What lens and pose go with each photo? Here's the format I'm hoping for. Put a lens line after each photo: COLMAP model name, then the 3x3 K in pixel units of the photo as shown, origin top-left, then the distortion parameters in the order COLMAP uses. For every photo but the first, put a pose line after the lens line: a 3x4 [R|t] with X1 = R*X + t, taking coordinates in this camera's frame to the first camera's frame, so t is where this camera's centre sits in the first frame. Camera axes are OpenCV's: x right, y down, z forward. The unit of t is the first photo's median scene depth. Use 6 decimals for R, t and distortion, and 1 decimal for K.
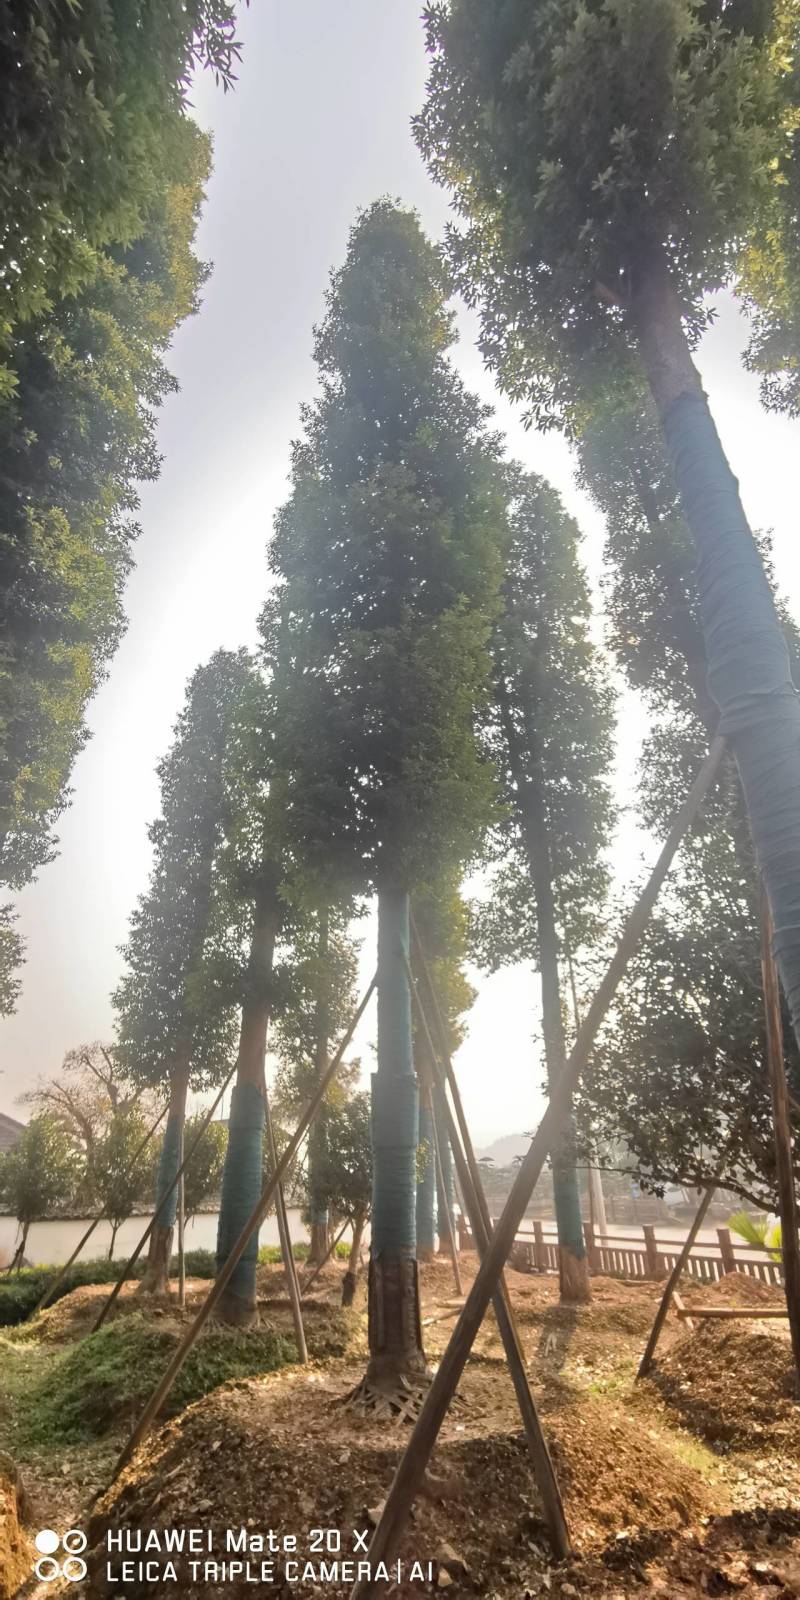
lens RADIAL K [[734.7, 0, 400.0], [0, 734.7, 800.0], [0, 0, 1]] dist [-0.000472, -0.000449]
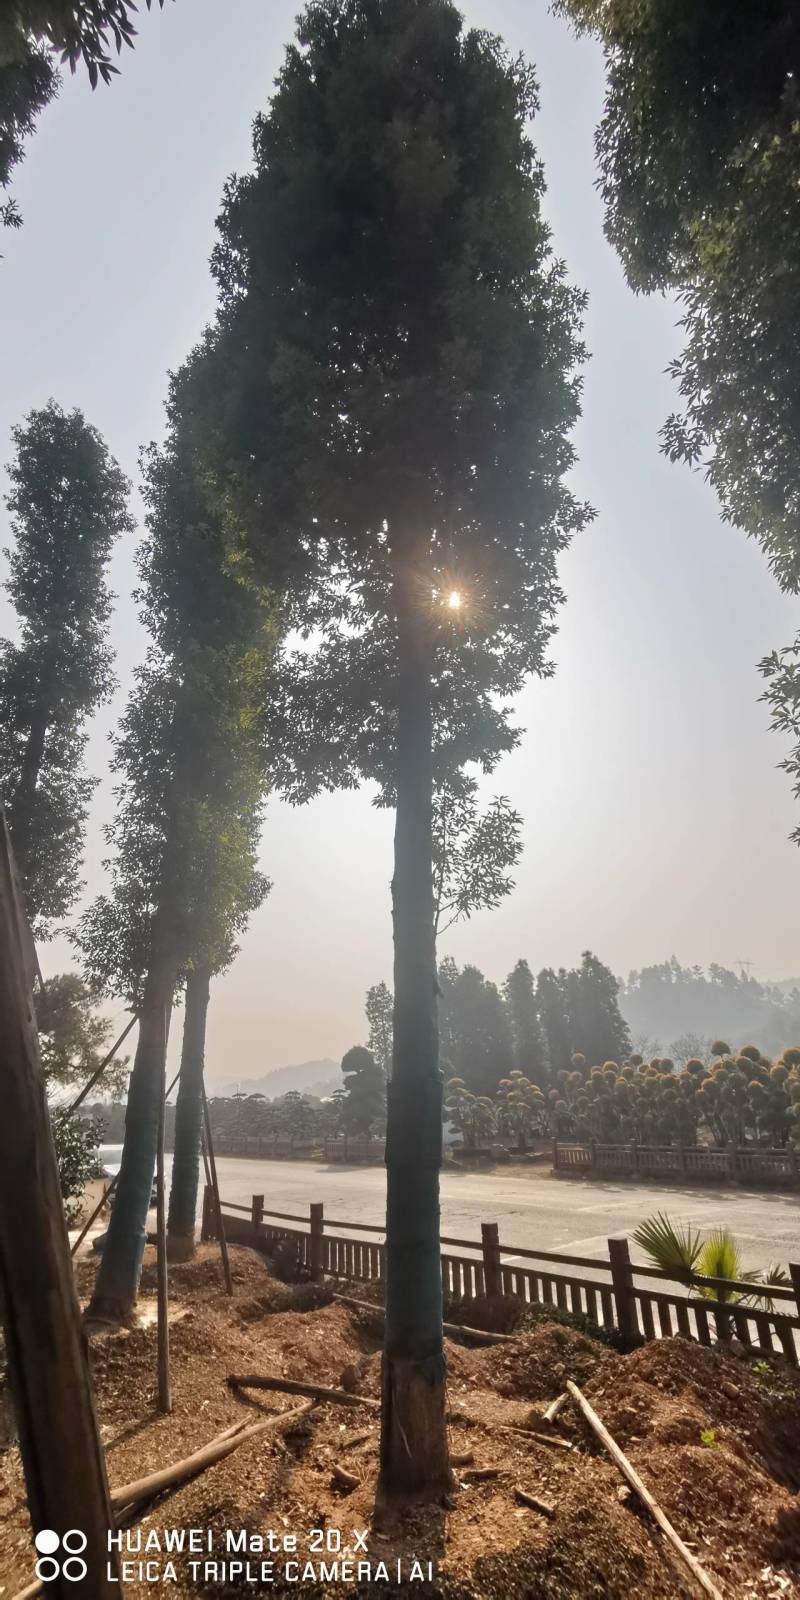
lens RADIAL K [[734.7, 0, 400.0], [0, 734.7, 800.0], [0, 0, 1]] dist [-0.000472, -0.000449]
pose [[0.960556, 0.107458, 0.256487, 0.057482], [-0.127250, 0.989943, 0.061809, 0.190333], [-0.247265, -0.092009, 0.964569, 0.460485]]
